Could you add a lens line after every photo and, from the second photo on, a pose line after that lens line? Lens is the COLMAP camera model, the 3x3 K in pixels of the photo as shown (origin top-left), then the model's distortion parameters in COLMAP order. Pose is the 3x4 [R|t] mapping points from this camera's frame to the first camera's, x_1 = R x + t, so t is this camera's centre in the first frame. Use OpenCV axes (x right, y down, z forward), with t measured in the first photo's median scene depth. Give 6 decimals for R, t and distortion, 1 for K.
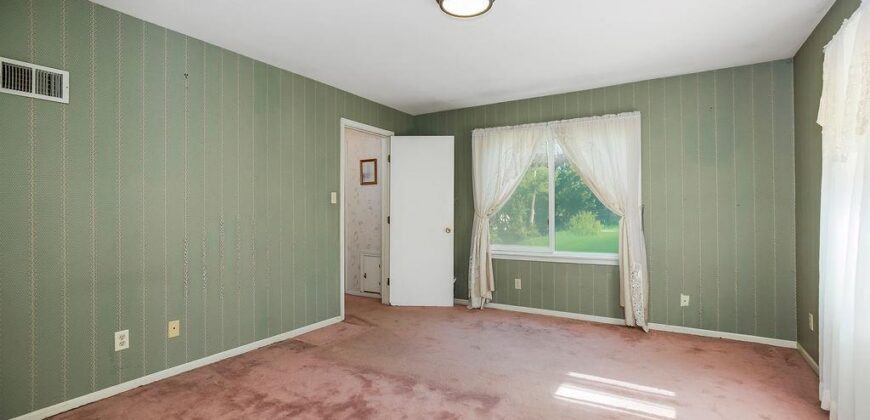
lens RADIAL K [[403.5, 0, 436.8], [0, 403.5, 207.8], [0, 0, 1]] dist [-0.010670, 0.002128]
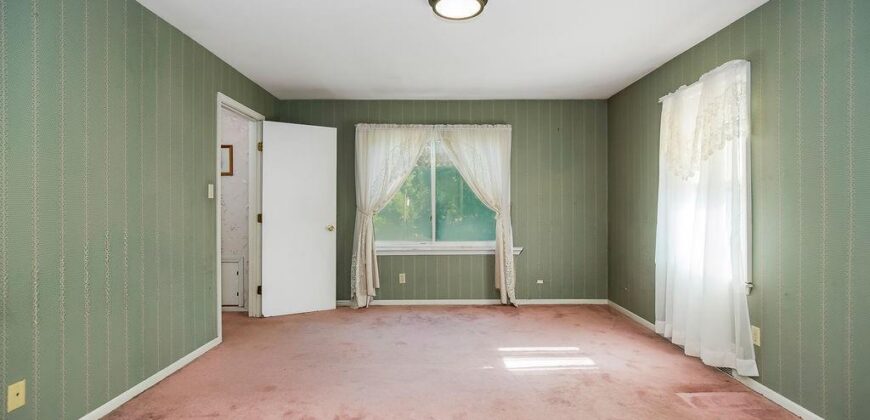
lens RADIAL K [[403.5, 0, 439.1], [0, 403.5, 210.2], [0, 0, 1]] dist [-0.010670, 0.002128]
pose [[0.847527, -0.003325, 0.530741, -0.295300], [-0.004590, 0.999897, 0.013593, -0.000399], [-0.530732, -0.013956, 0.847425, 0.084151]]
